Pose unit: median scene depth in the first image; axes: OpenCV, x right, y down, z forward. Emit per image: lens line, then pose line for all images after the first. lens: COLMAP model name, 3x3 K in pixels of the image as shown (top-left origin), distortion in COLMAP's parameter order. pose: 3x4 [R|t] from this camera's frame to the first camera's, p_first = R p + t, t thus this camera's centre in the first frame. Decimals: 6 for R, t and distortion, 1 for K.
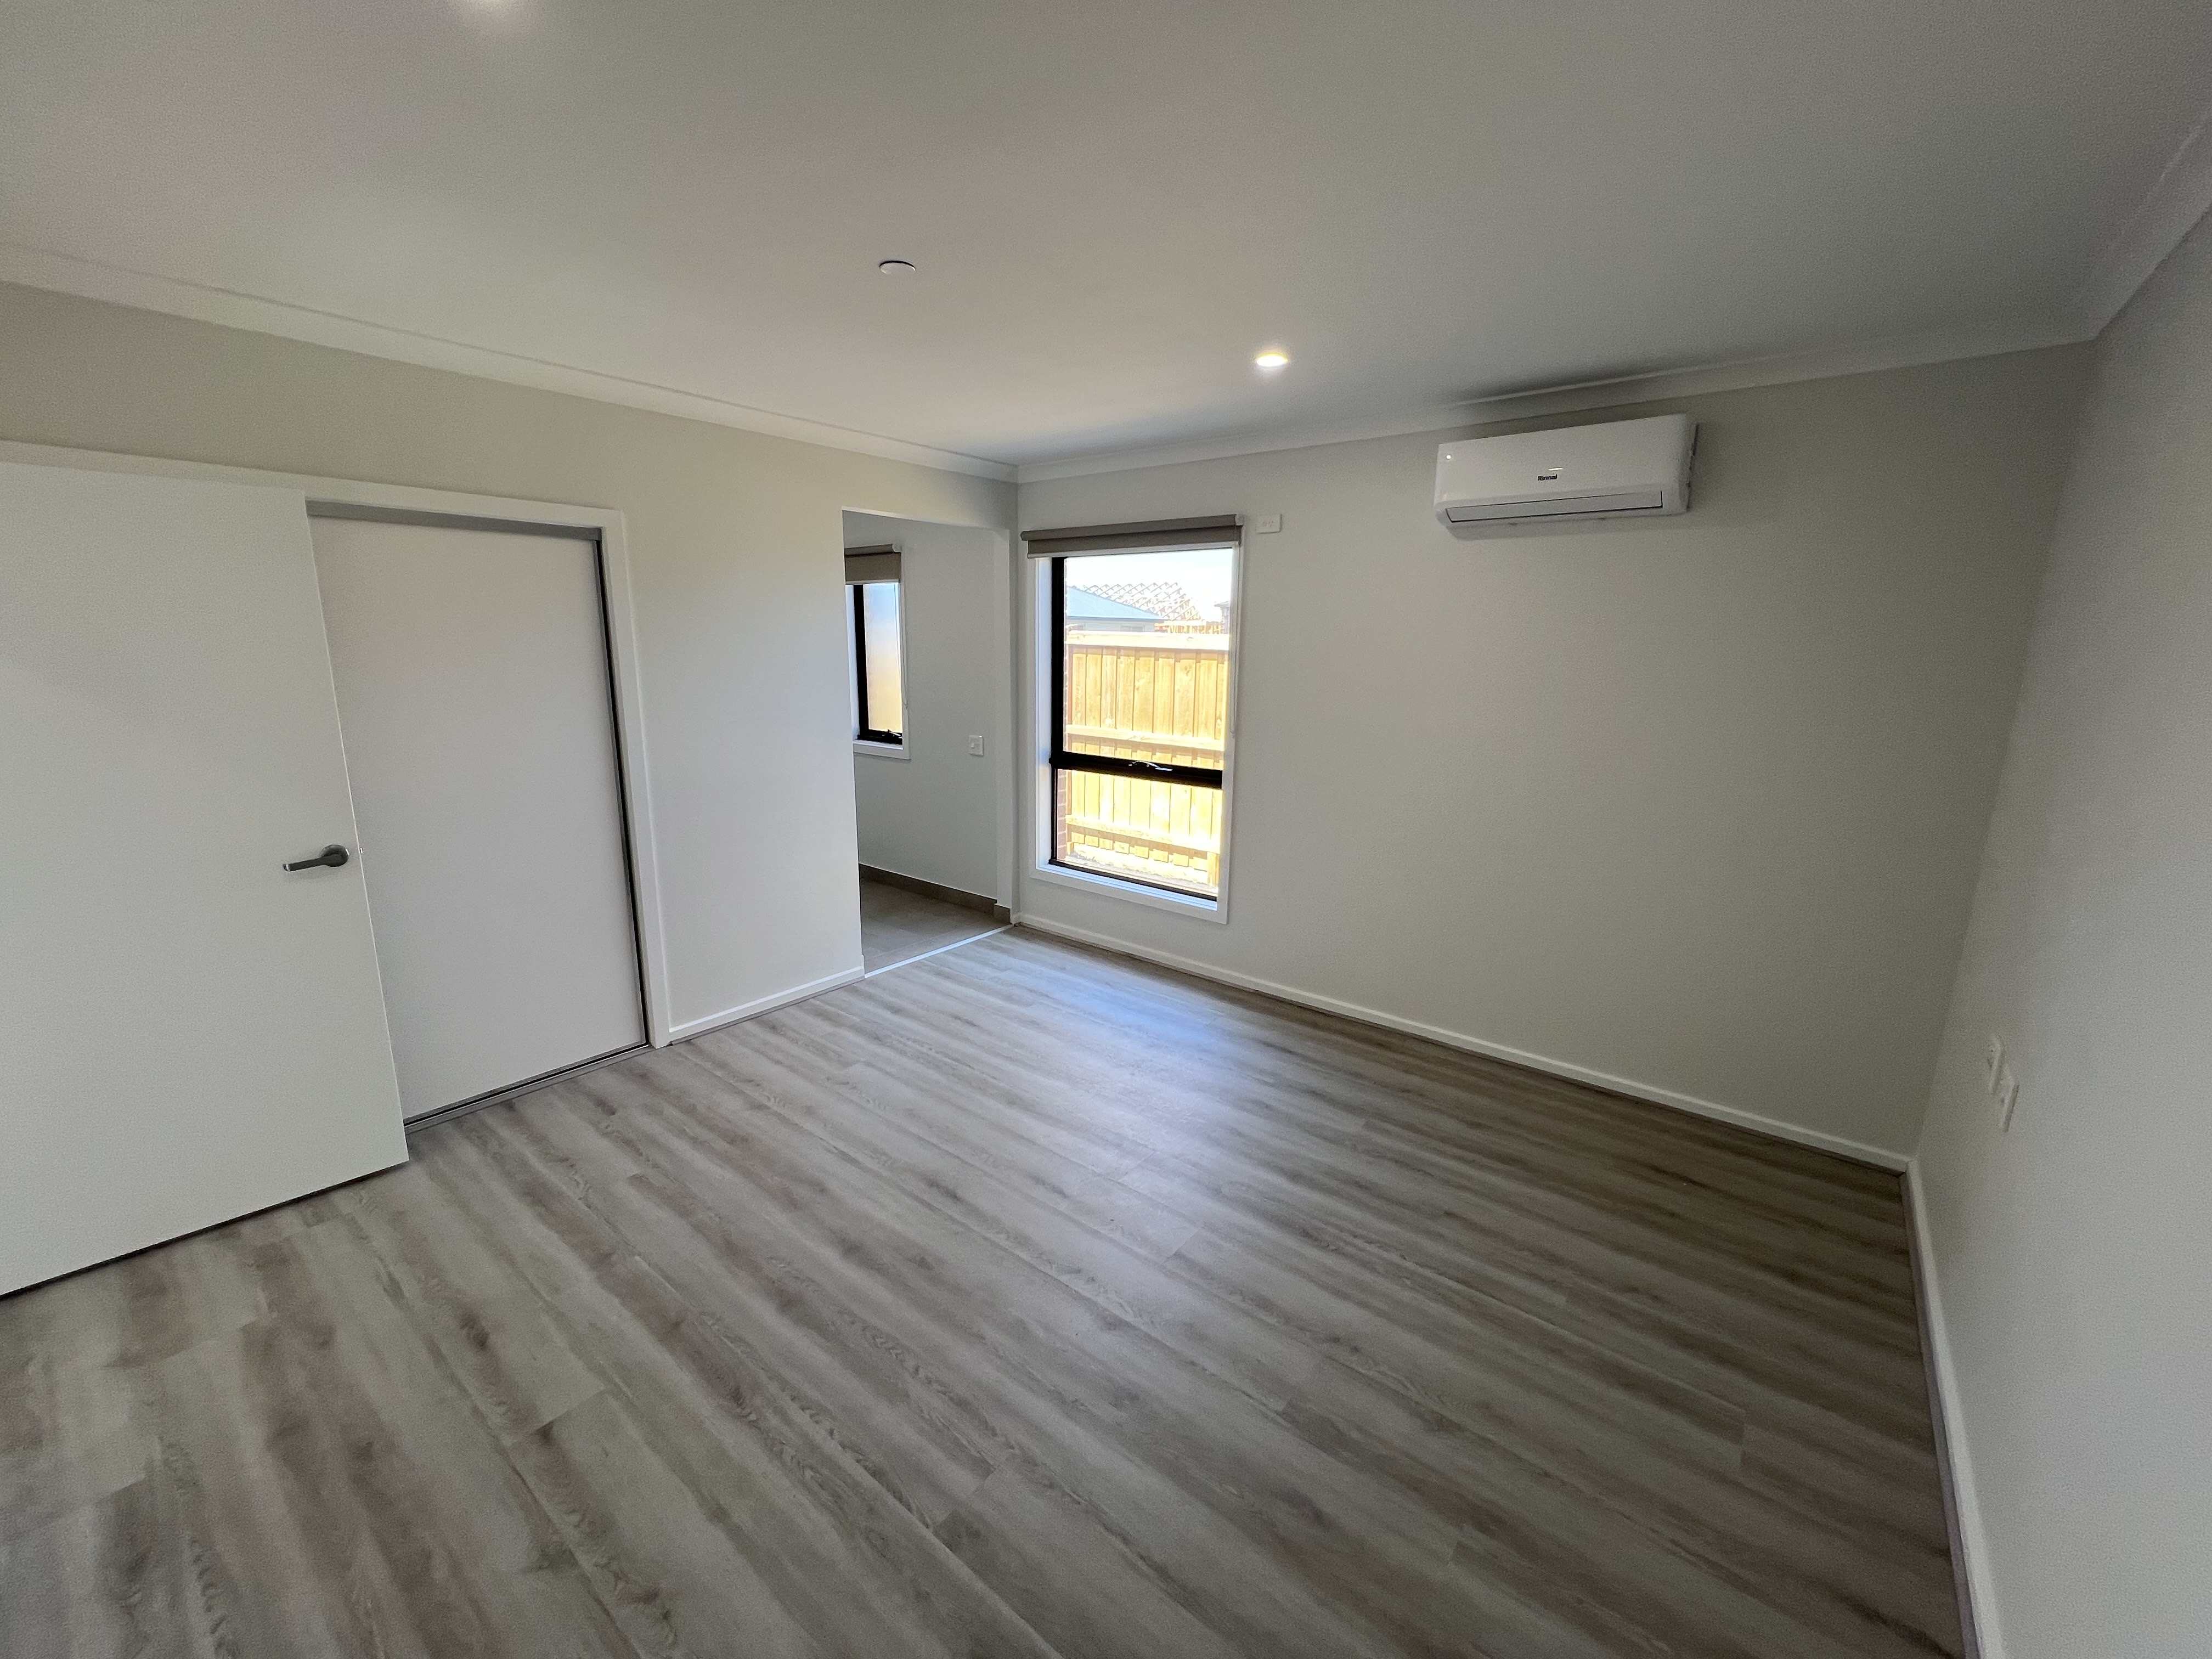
lens RADIAL K [[894.0, 0, 1112.2], [0, 894.0, 814.5], [0, 0, 1]] dist [-0.002365, -0.000312]
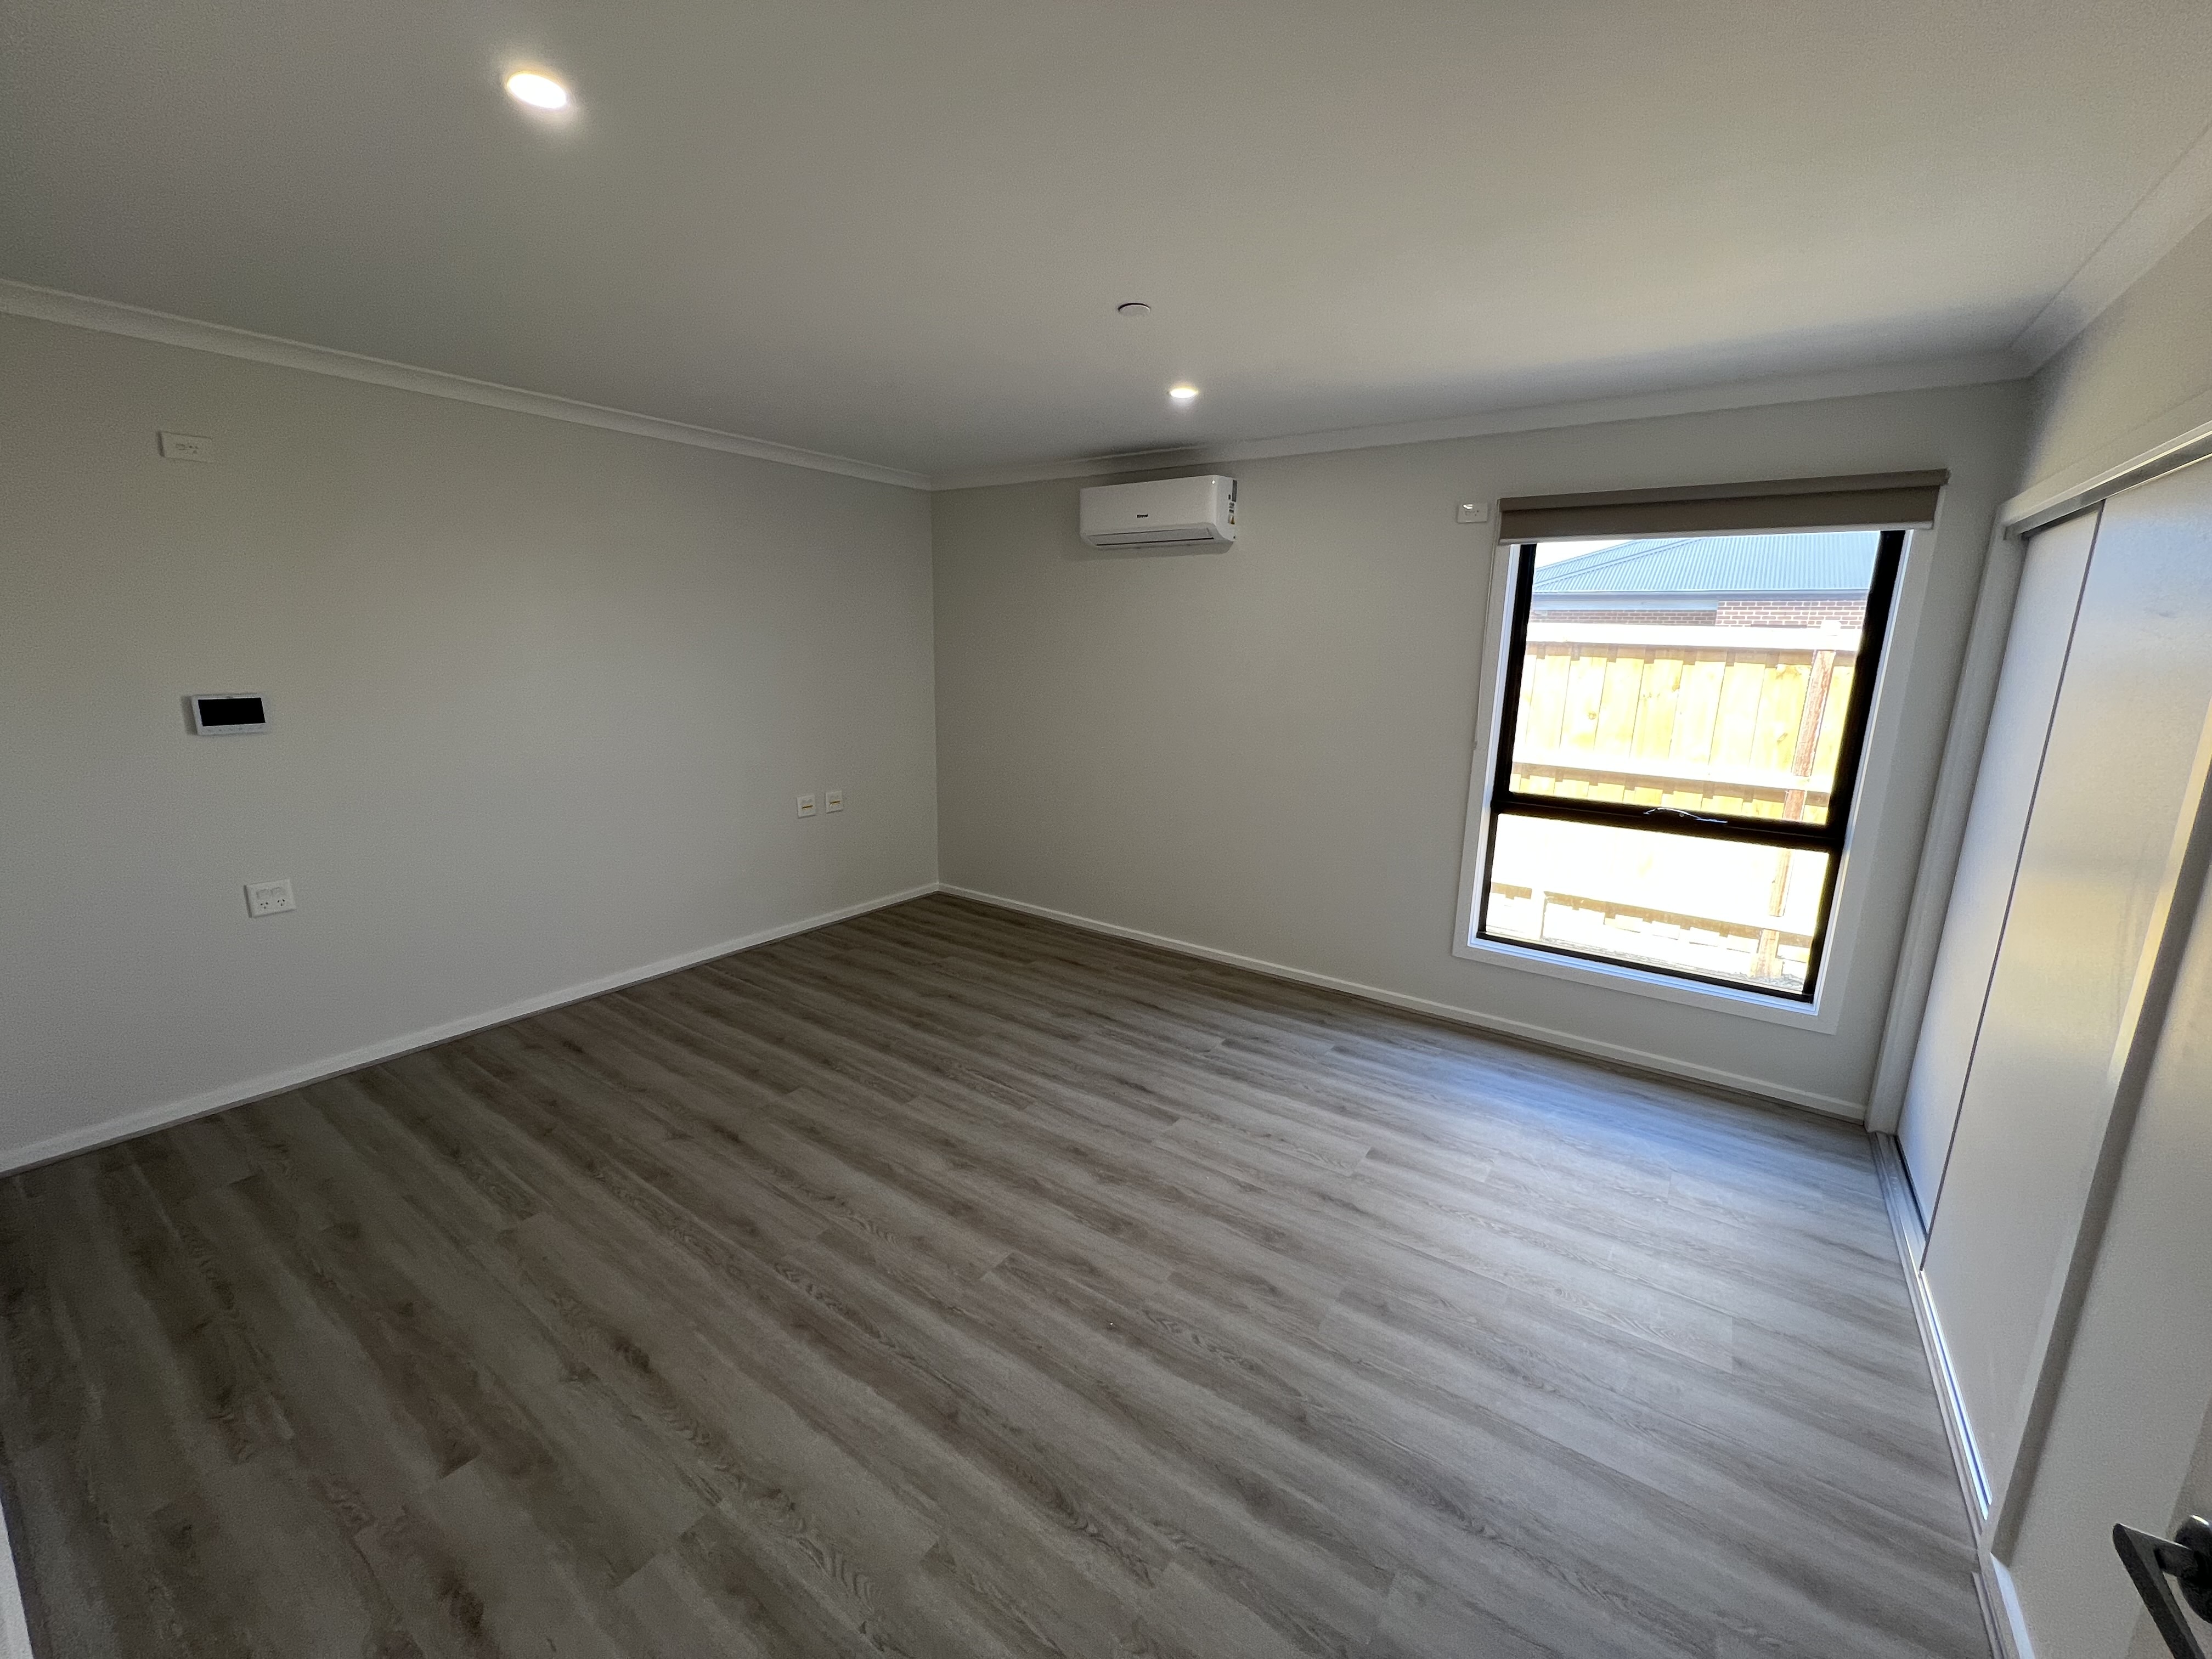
lens RADIAL K [[894.0, 0, 1070.5], [0, 894.0, 816.6], [0, 0, 1]] dist [-0.002365, -0.000312]
pose [[0.998621, -0.010077, 0.051531, -0.479188], [0.008591, 0.999543, 0.028976, -0.074005], [-0.051799, -0.028493, 0.998251, 0.296102]]
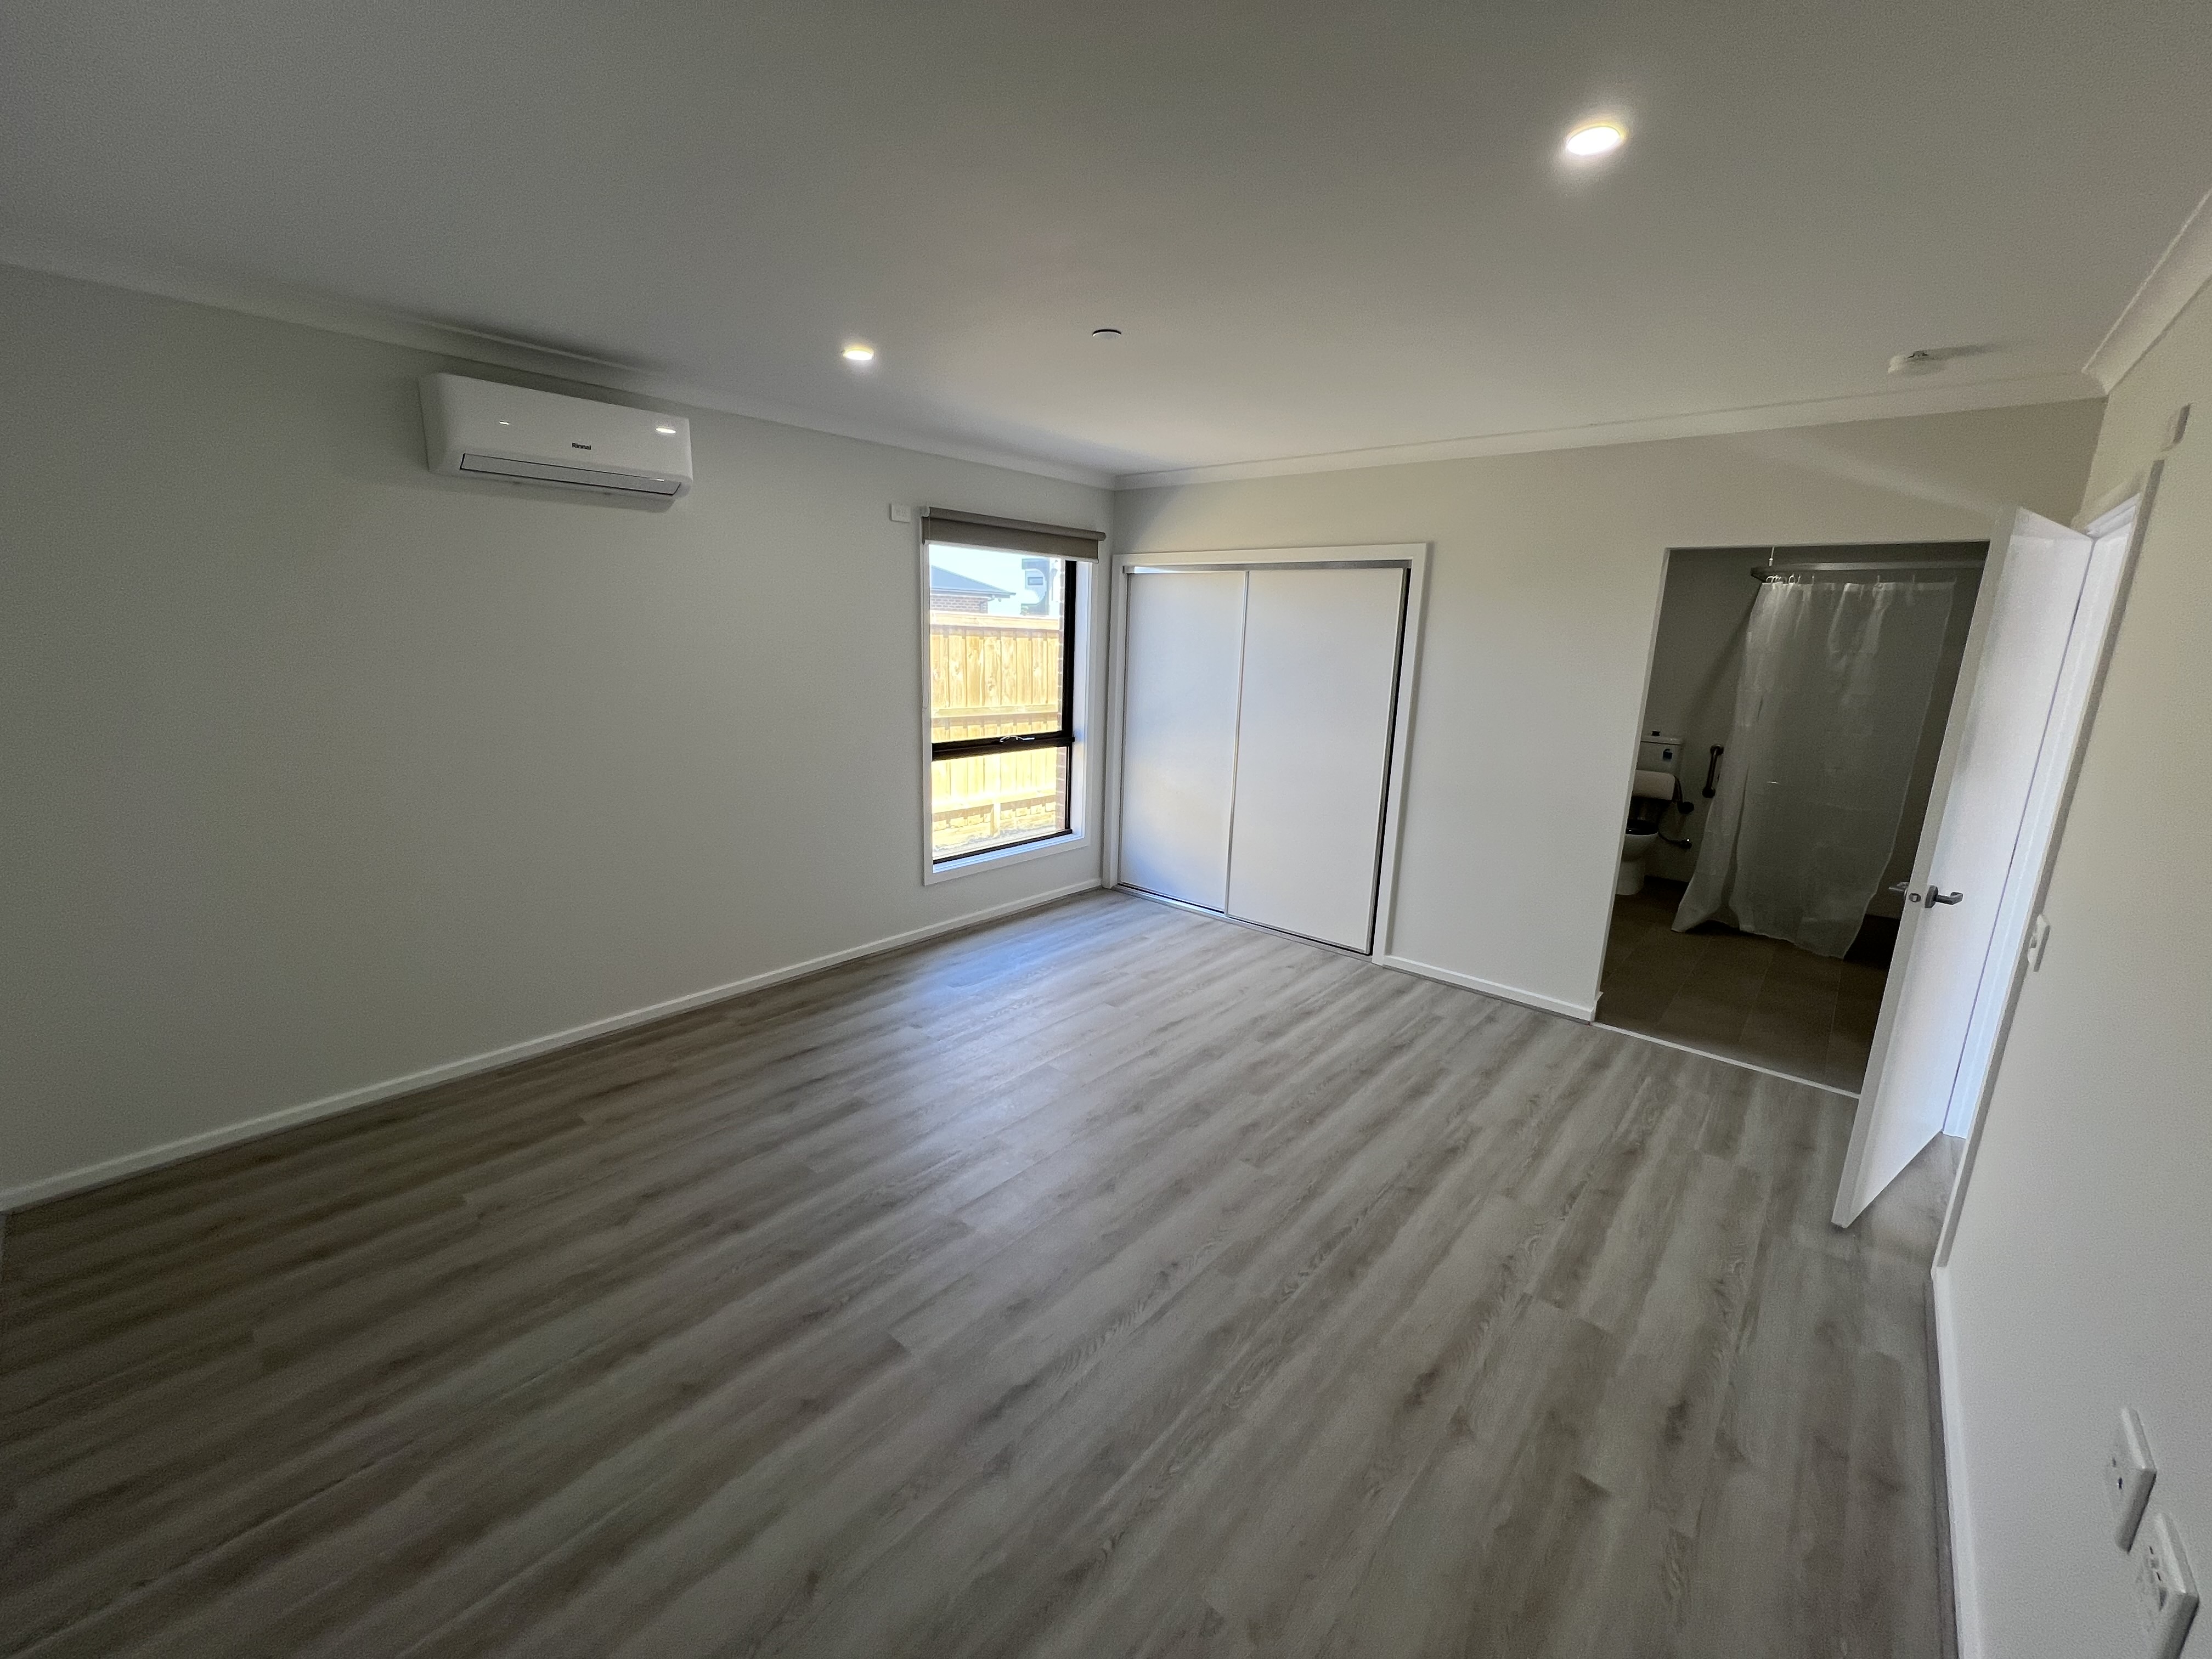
lens RADIAL K [[894.0, 0, 1111.5], [0, 894.0, 831.3], [0, 0, 1]] dist [-0.002365, -0.000312]
pose [[0.027865, -0.241869, 0.969909, -1.022888], [0.142319, 0.961361, 0.235648, -0.180926], [-0.989429, 0.131470, 0.061211, 0.814490]]
